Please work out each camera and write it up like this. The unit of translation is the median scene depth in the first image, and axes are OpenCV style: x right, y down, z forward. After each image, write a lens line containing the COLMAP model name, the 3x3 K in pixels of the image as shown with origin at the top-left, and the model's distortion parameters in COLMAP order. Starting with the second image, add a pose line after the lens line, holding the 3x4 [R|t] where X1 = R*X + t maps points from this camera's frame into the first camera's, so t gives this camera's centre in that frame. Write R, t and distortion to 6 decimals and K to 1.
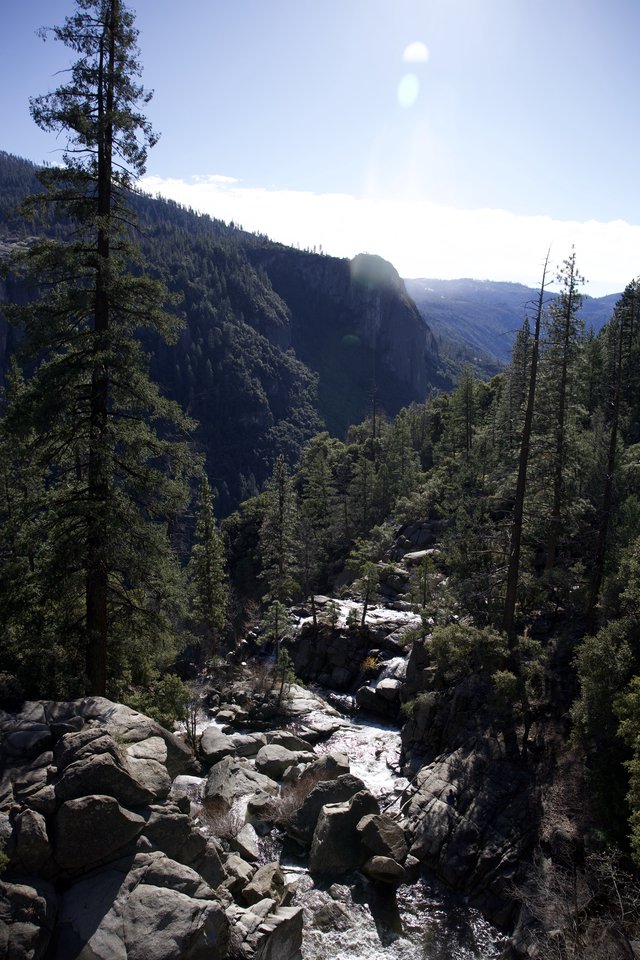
lens RADIAL K [[670.6, 0, 321.8], [0, 670.6, 487.7], [0, 0, 1]] dist [-0.101488, 0.091797]
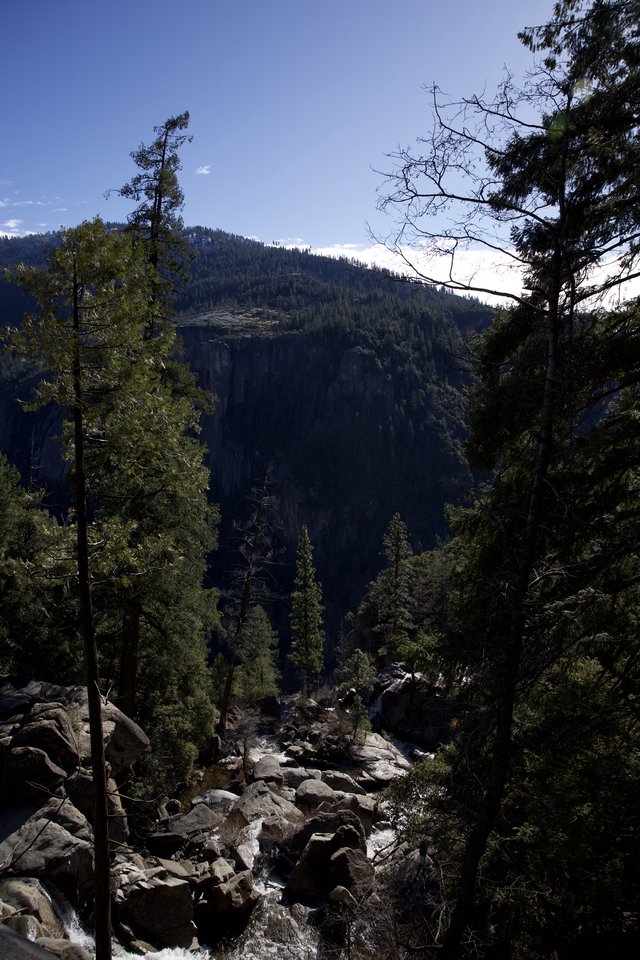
lens RADIAL K [[670.6, 0, 313.9], [0, 670.6, 476.8], [0, 0, 1]] dist [-0.101488, 0.091797]
pose [[0.949120, 0.029354, -0.313543, 0.171996], [-0.062146, 0.993525, -0.095108, 0.002050], [0.308721, 0.109755, 0.944799, -0.044103]]
